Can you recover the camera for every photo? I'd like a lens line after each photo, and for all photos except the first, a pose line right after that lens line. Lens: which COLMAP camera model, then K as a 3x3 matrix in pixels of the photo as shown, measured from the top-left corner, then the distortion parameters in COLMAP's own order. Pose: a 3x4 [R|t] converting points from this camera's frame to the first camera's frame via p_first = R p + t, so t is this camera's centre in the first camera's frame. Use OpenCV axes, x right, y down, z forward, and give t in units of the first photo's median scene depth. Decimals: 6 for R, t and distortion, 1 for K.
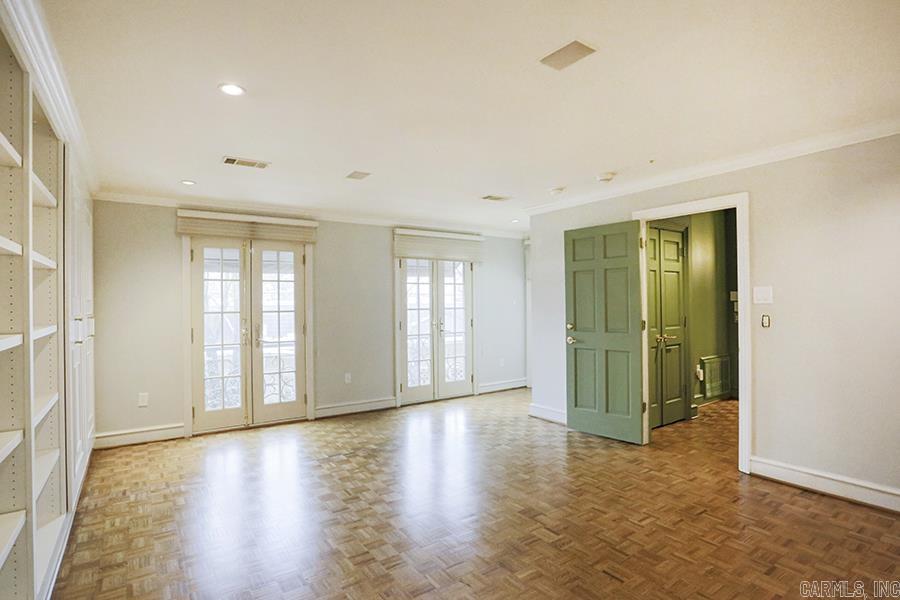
lens RADIAL K [[467.0, 0, 455.9], [0, 467.0, 300.8], [0, 0, 1]] dist [-0.022546, -0.000835]
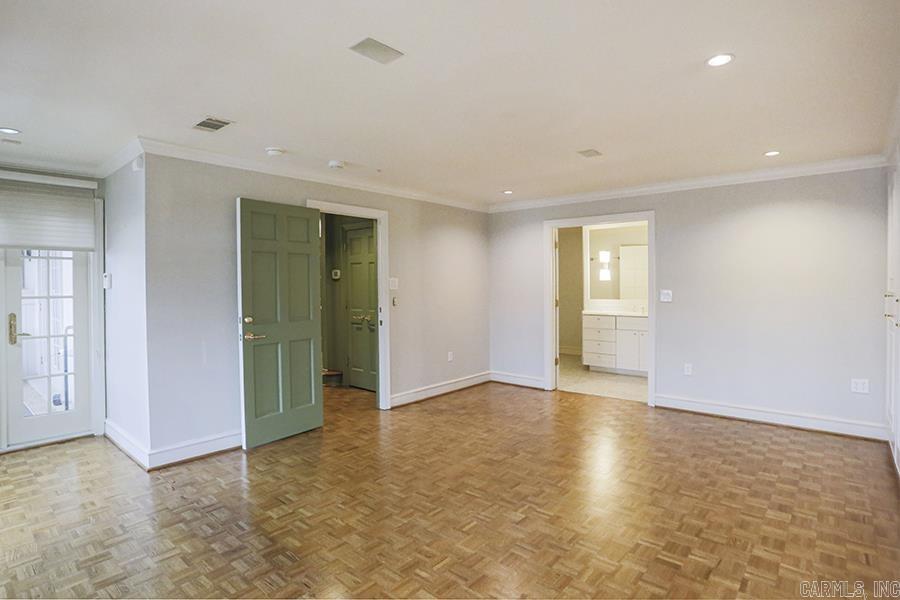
lens RADIAL K [[467.0, 0, 456.4], [0, 467.0, 294.9], [0, 0, 1]] dist [-0.022546, -0.000835]
pose [[-0.240450, -0.006965, 0.970637, -0.672569], [0.003973, 0.999959, 0.008159, 0.008571], [-0.970653, 0.005818, -0.240412, 0.938884]]
